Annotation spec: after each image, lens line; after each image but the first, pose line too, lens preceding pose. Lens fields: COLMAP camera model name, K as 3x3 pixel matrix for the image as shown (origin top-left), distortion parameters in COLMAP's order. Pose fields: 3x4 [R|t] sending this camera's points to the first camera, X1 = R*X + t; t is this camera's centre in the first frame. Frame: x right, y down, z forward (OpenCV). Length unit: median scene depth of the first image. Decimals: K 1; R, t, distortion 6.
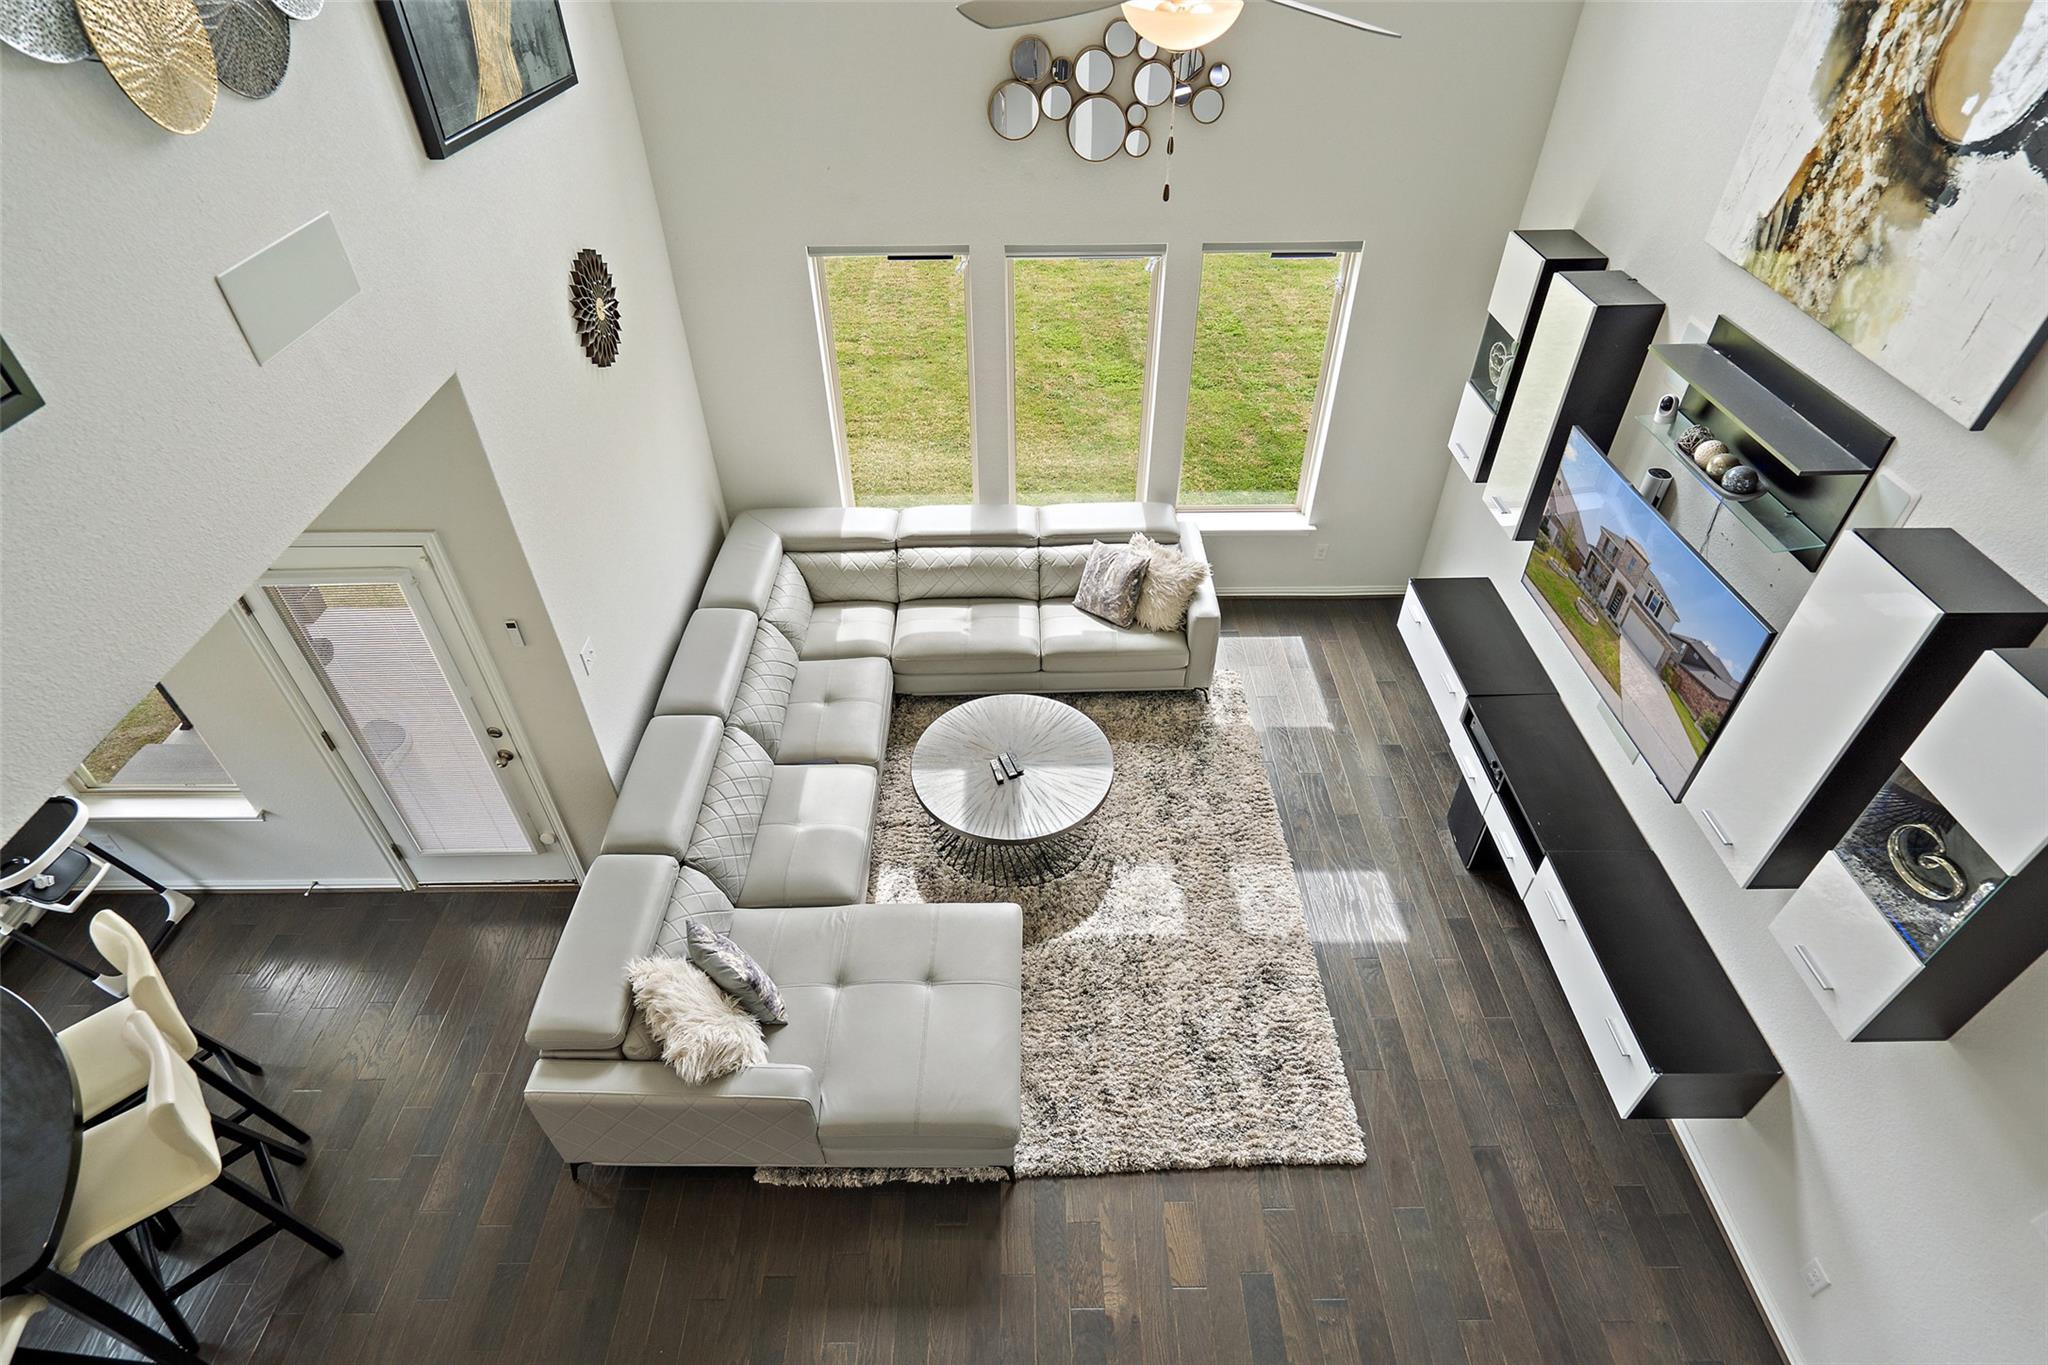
lens RADIAL K [[1056.8, 0, 1027.5], [0, 1056.8, 675.9], [0, 0, 1]] dist [0.003275, 0.000256]
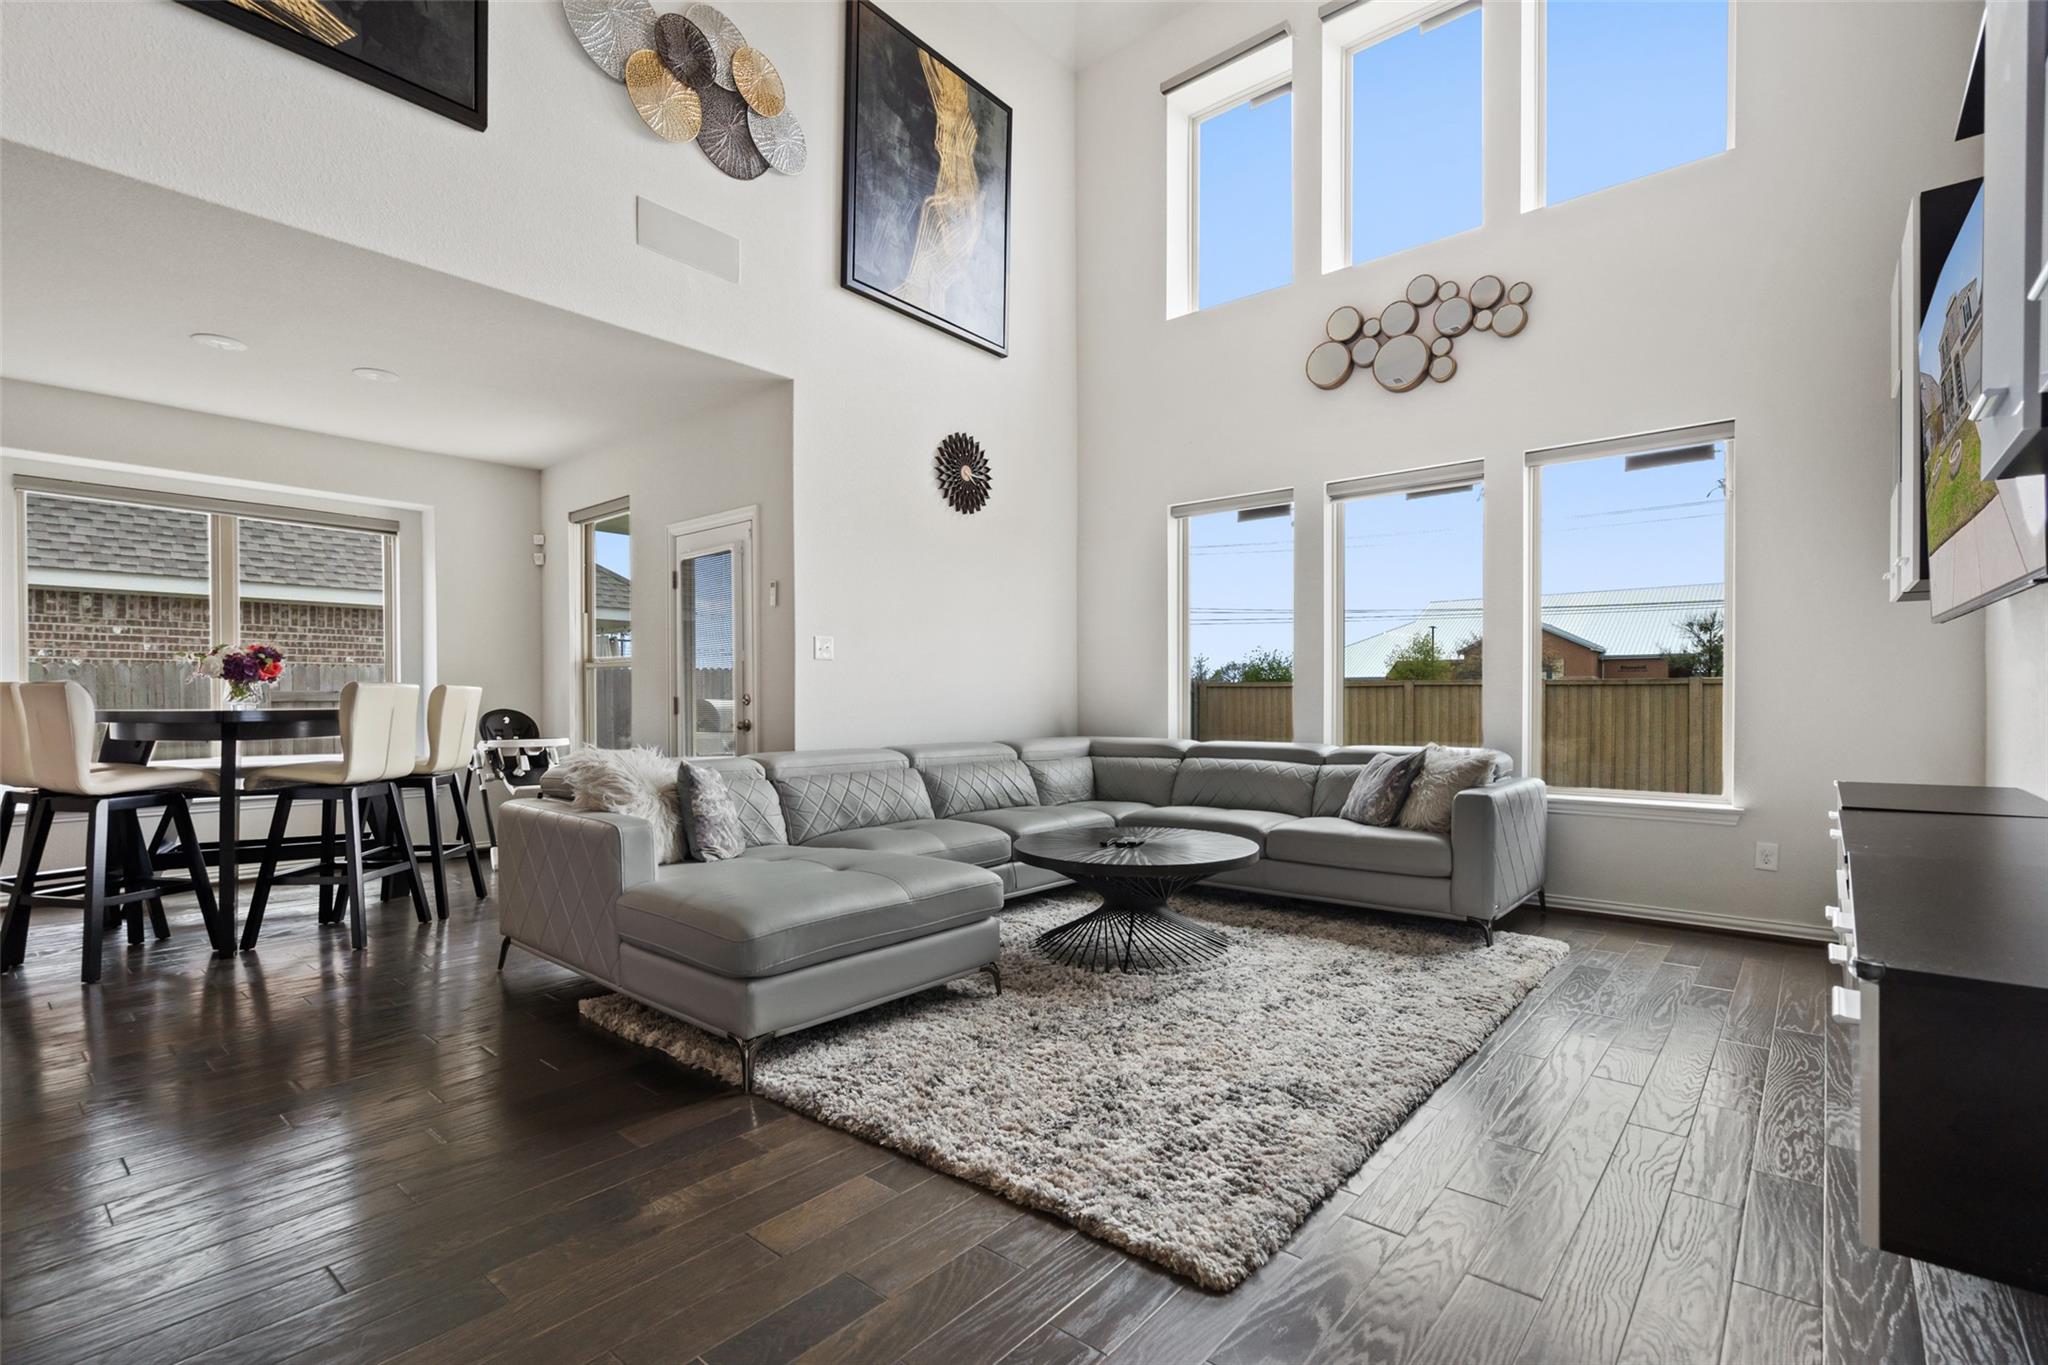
lens RADIAL K [[958.0, 0, 1037.1], [0, 958.0, 703.4], [0, 0, 1]] dist [-0.003293, 0.001249]
pose [[0.760679, 0.001583, -0.649127, 0.467727], [-0.421377, 0.761868, -0.491933, 0.449370], [0.493770, 0.647730, 0.580204, 0.500330]]
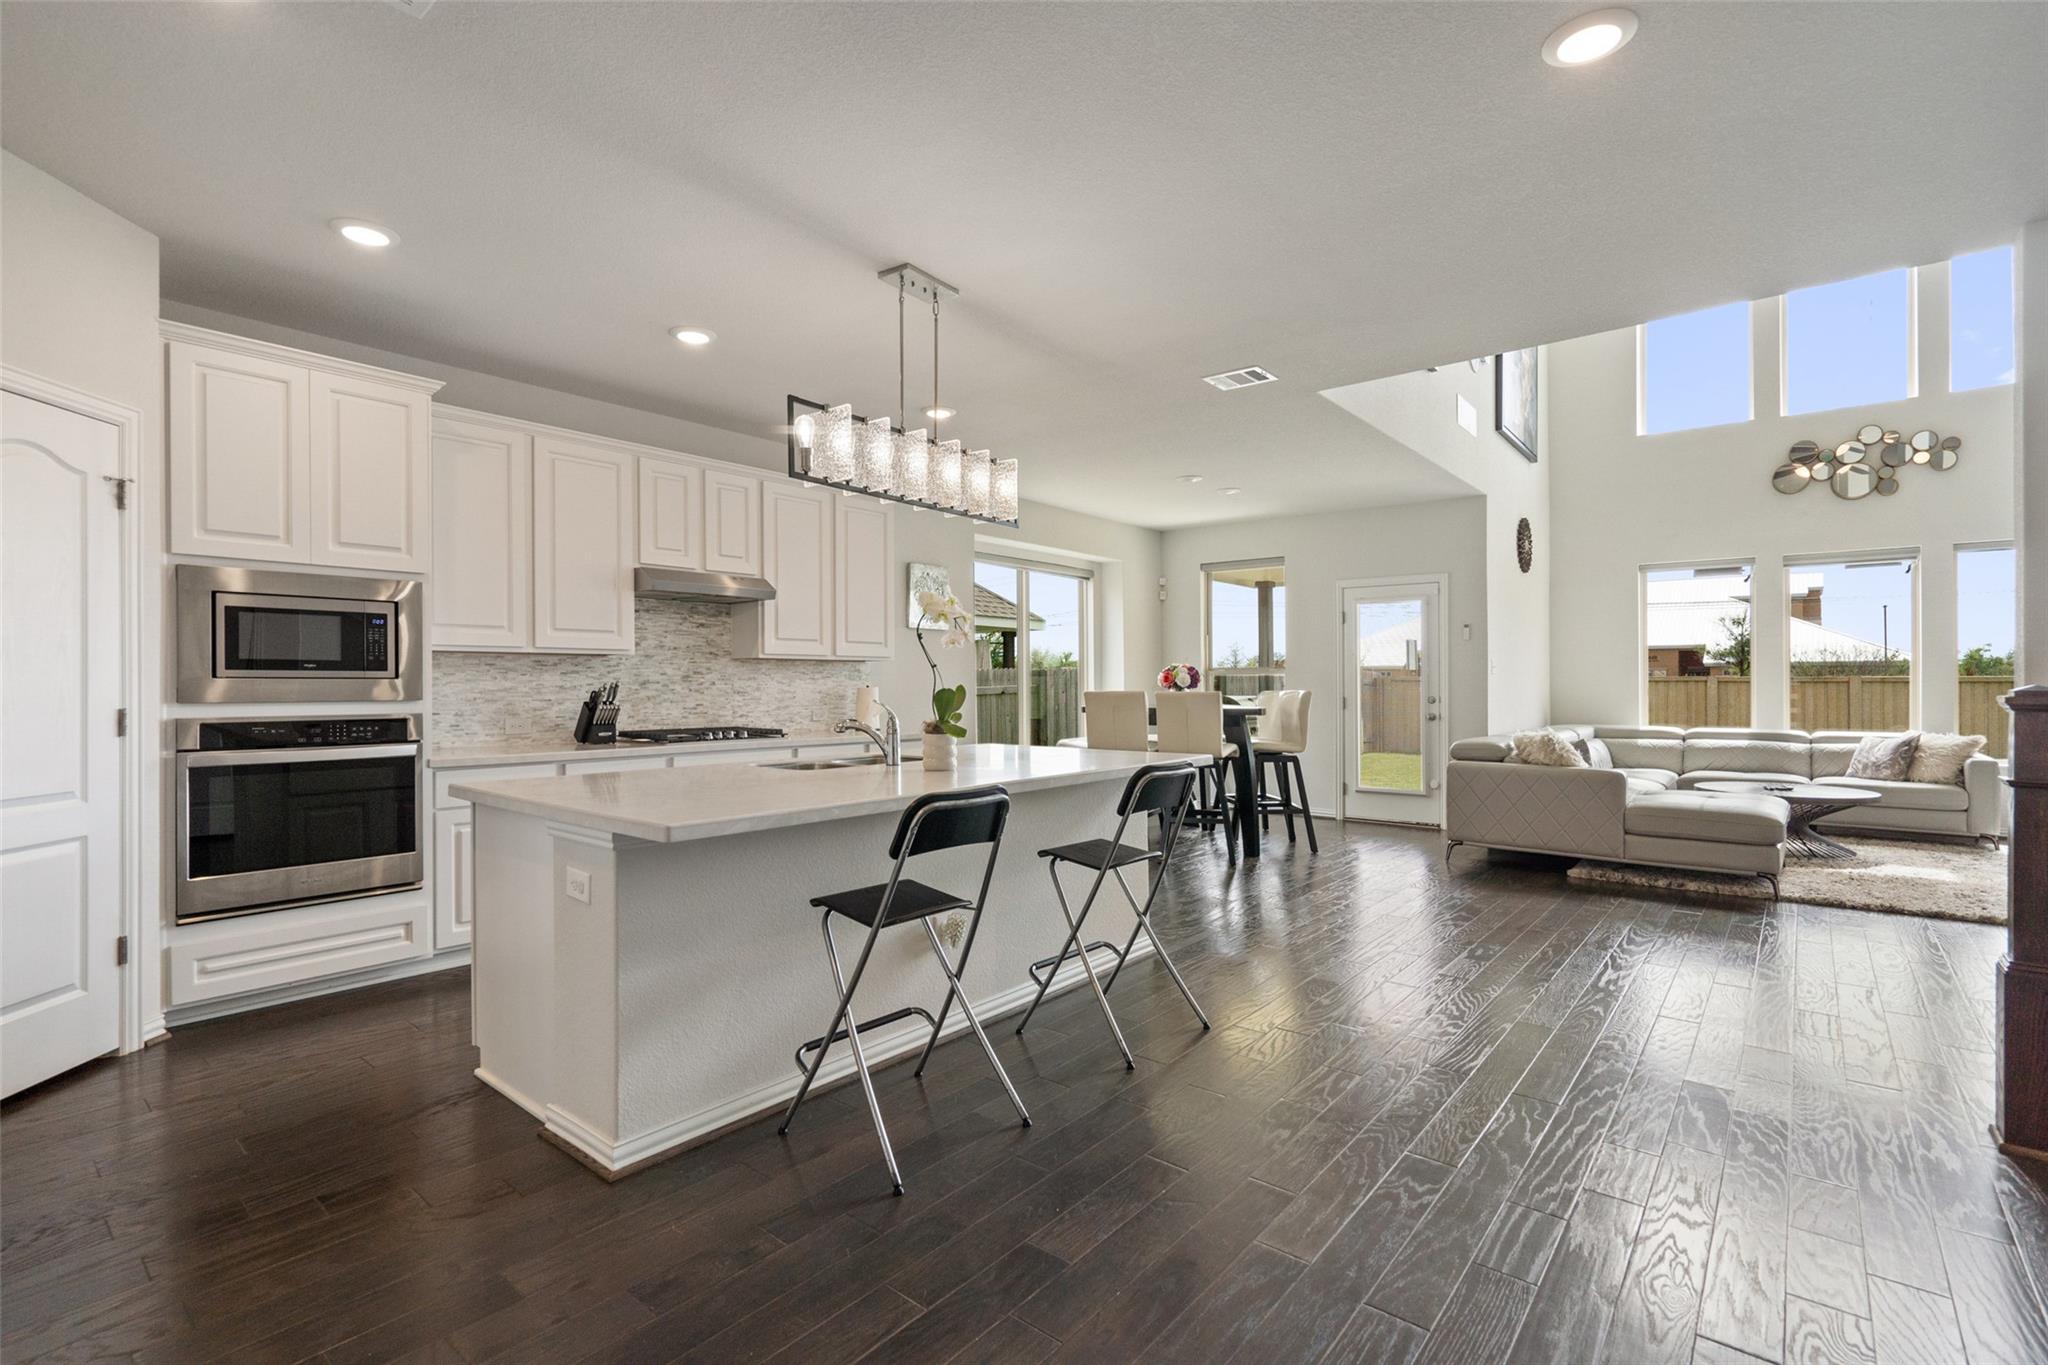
lens RADIAL K [[958.0, 0, 985.1], [0, 958.0, 678.3], [0, 0, 1]] dist [-0.003293, 0.001249]
pose [[0.755208, 0.000193, -0.655486, 0.019513], [-0.430252, 0.754571, -0.495486, 1.186372], [0.494515, 0.656218, 0.569941, -0.396134]]
